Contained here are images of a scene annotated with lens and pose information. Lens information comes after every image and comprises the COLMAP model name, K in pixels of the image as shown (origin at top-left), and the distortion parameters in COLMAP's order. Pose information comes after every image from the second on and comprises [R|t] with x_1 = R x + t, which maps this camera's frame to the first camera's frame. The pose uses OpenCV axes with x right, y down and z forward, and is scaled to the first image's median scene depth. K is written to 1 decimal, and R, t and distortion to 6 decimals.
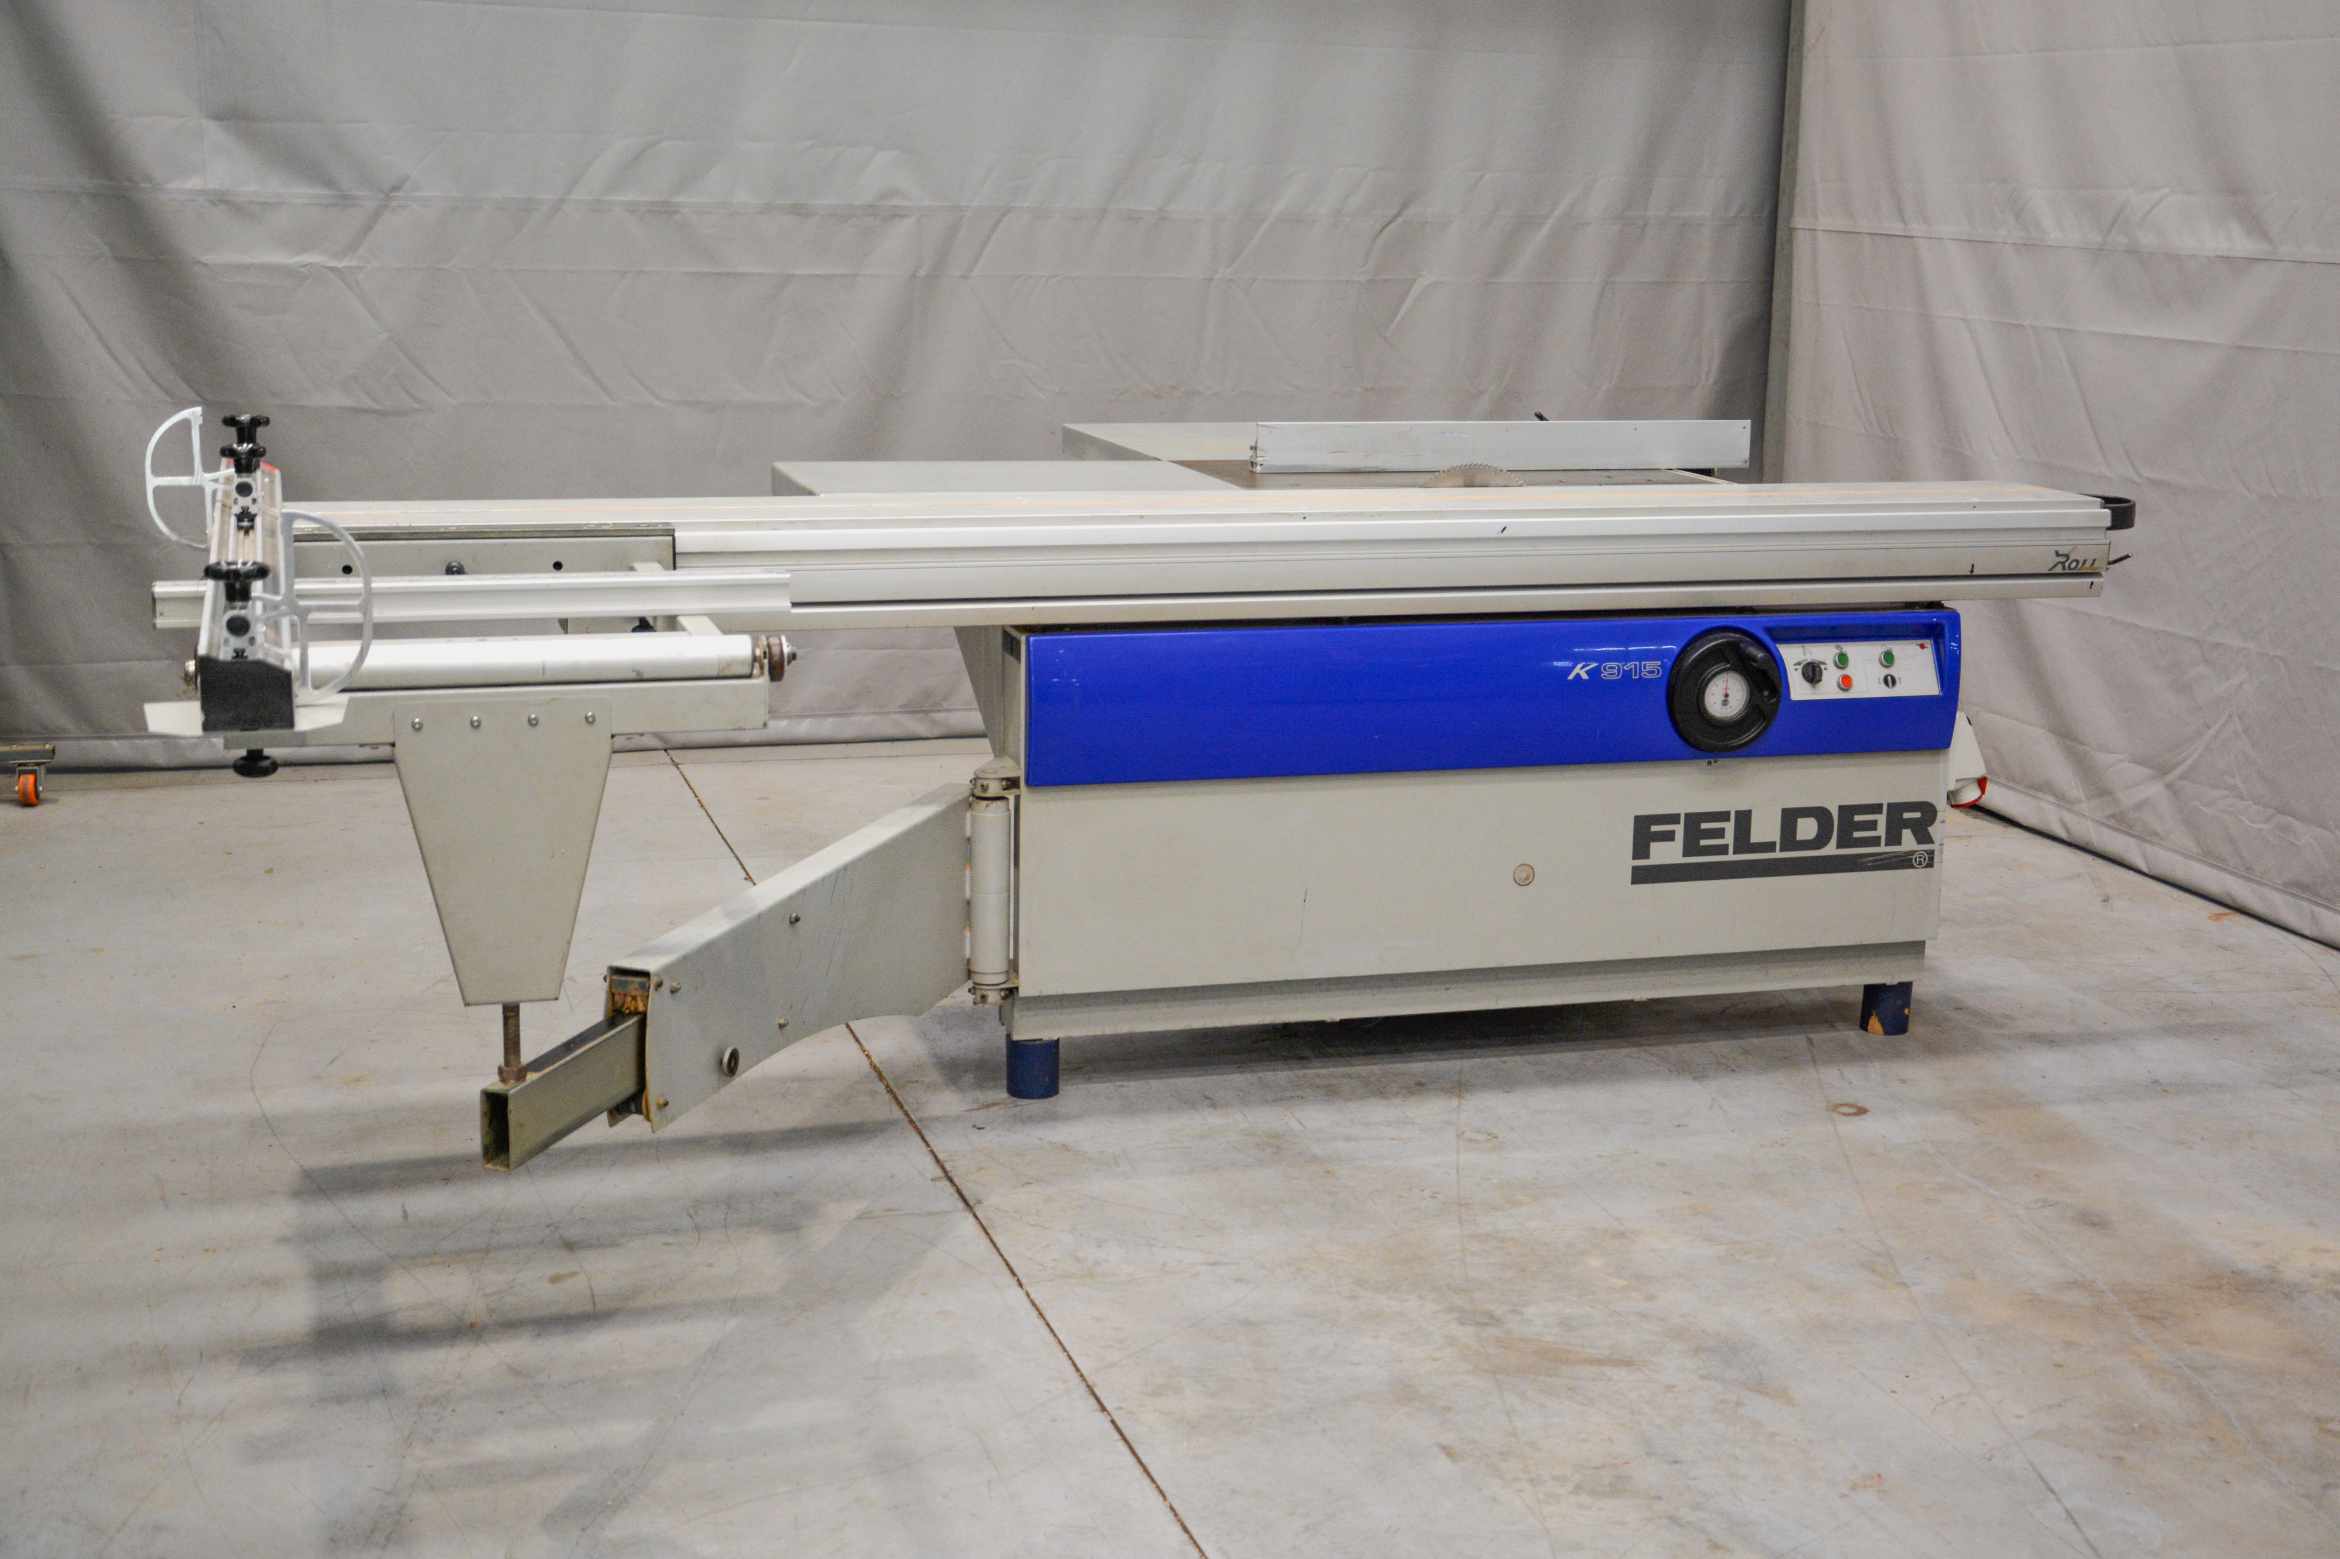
lens RADIAL K [[2927.9, 0, 1220.9], [0, 2927.9, 746.8], [0, 0, 1]] dist [0.061285, 0.000000]
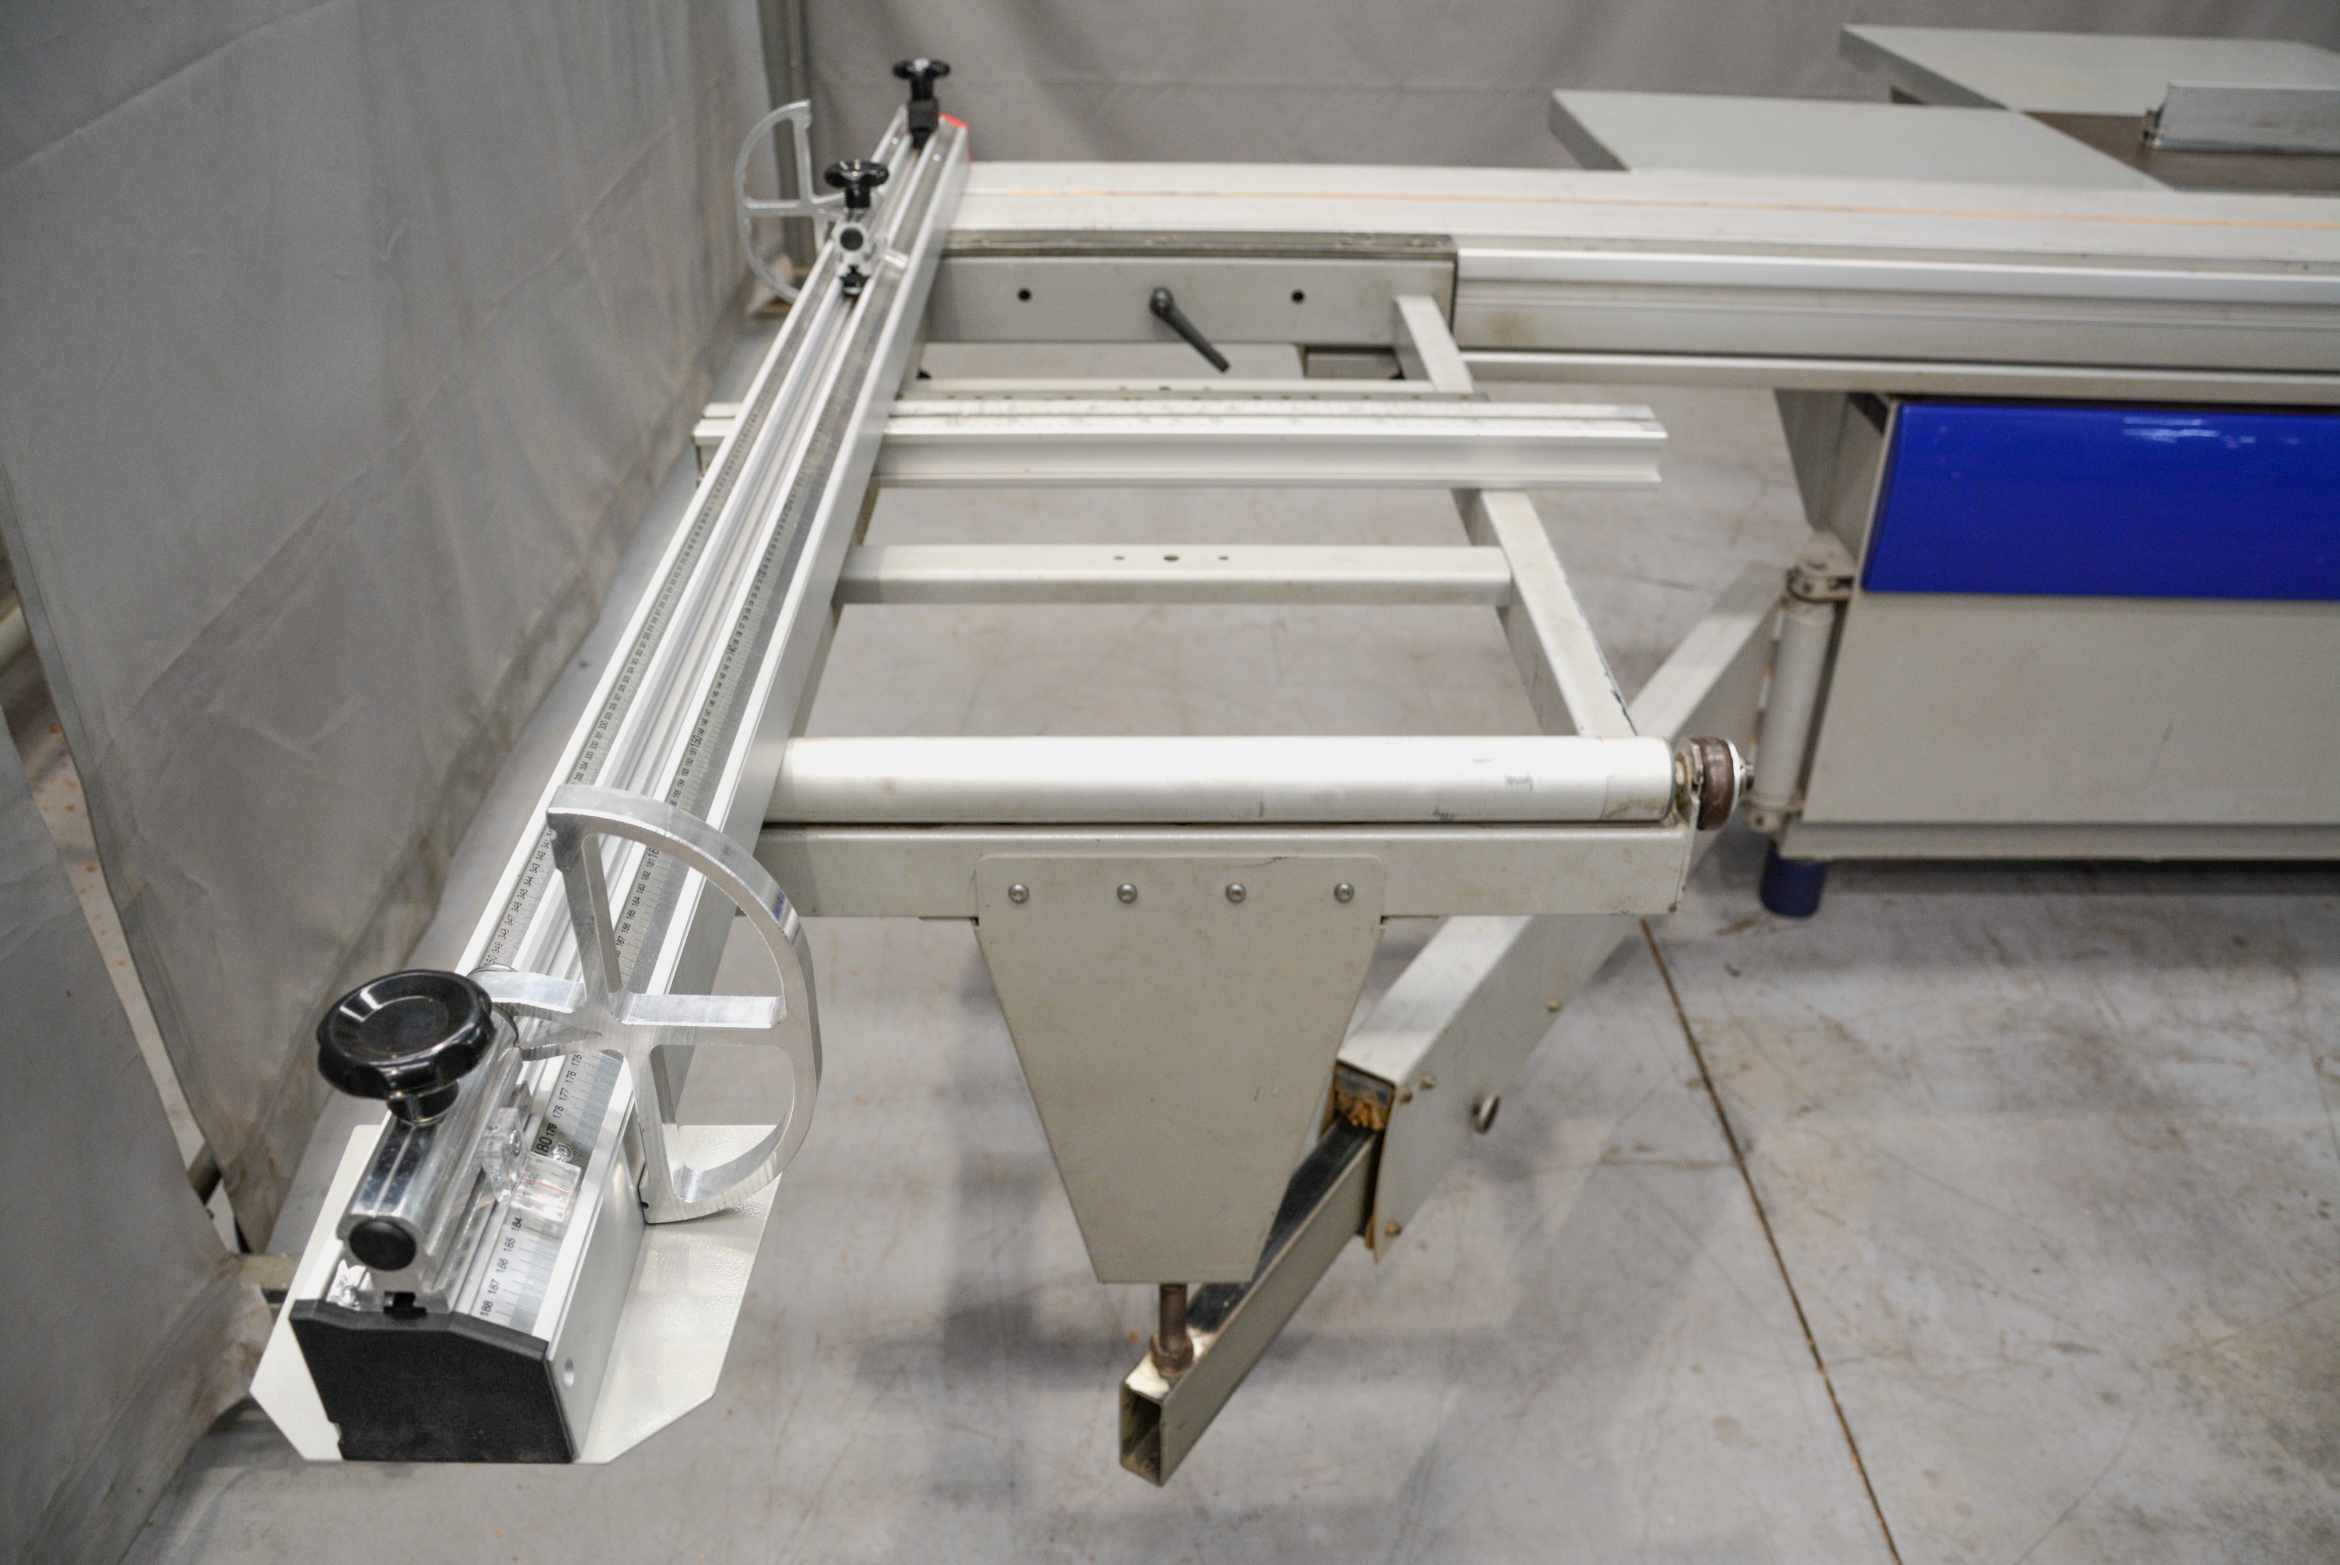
lens RADIAL K [[1800.8, 0, 1167.8], [0, 1800.8, 777.5], [0, 0, 1]] dist [-0.124224, 0.016882]
pose [[0.958884, 0.139910, -0.246912, -0.111831], [-0.045036, 0.934025, 0.354357, -0.090738], [0.280201, -0.328667, 0.901923, 0.471369]]
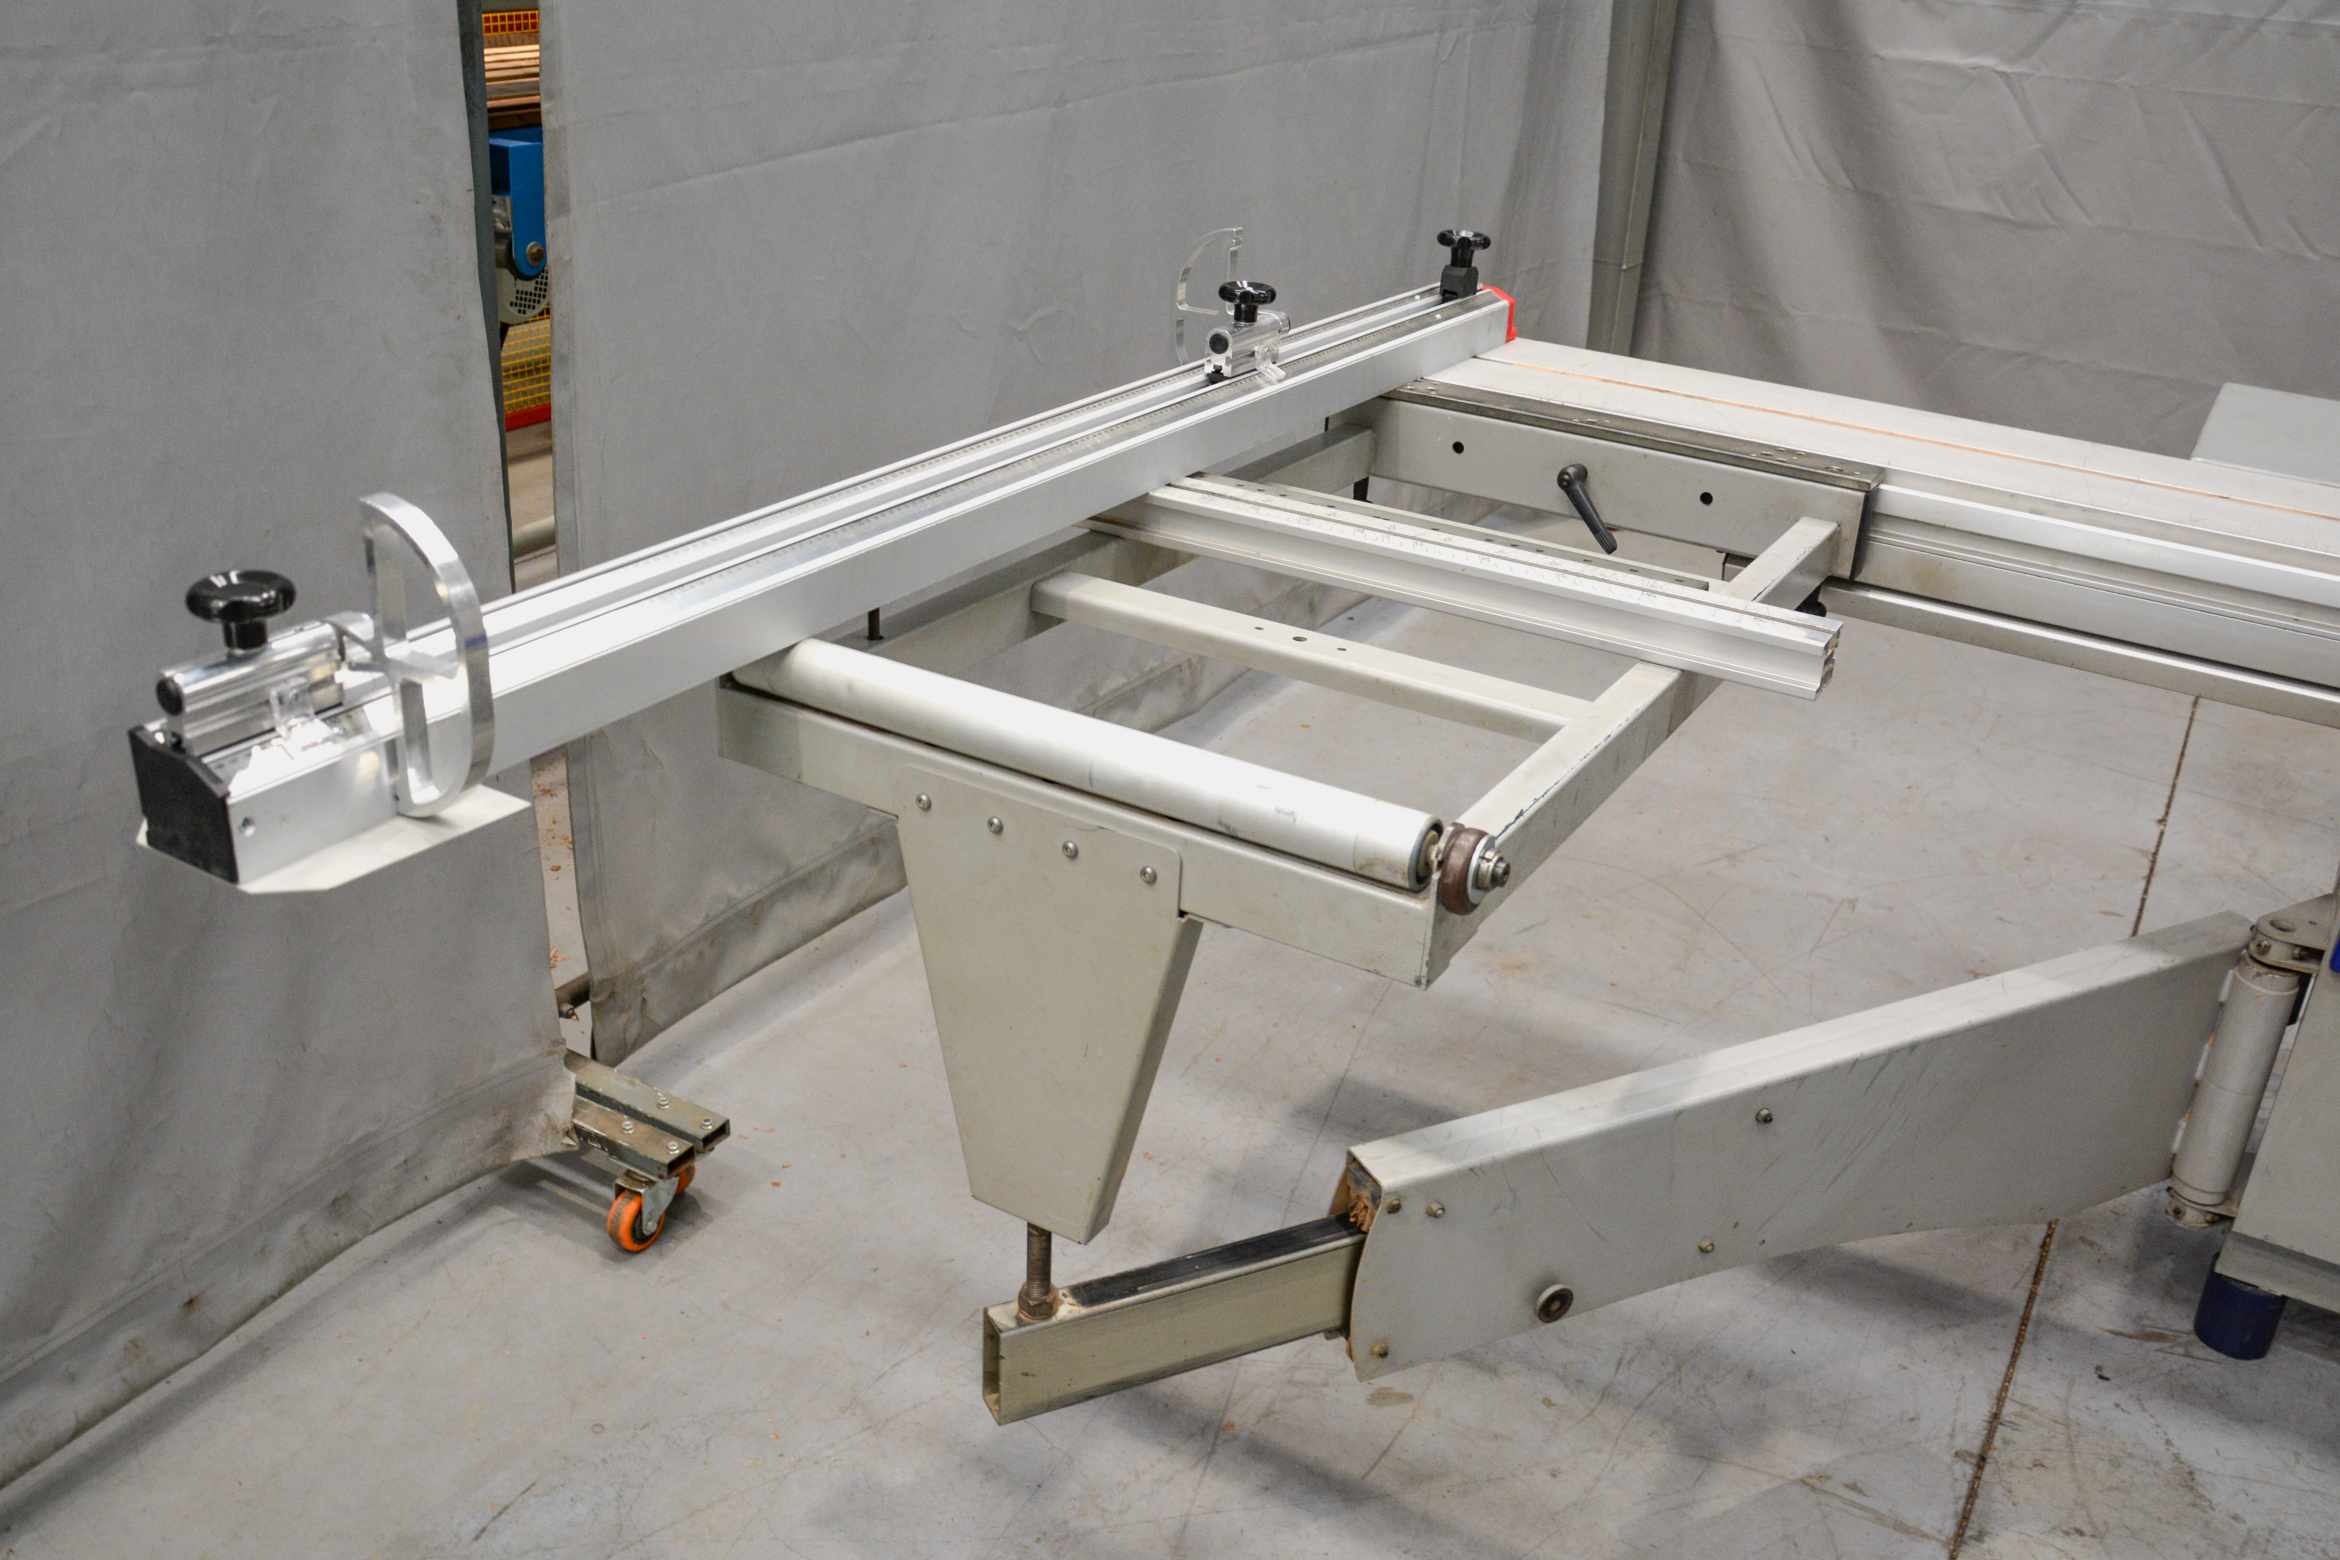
lens RADIAL K [[1979.7, 0, 1182.1], [0, 1979.7, 761.8], [0, 0, 1]] dist [-0.128857, 0.063067]
pose [[0.666026, 0.317647, -0.674914, 0.033435], [-0.180257, 0.946520, 0.267595, -0.091449], [0.723821, -0.056567, 0.687665, 0.482425]]
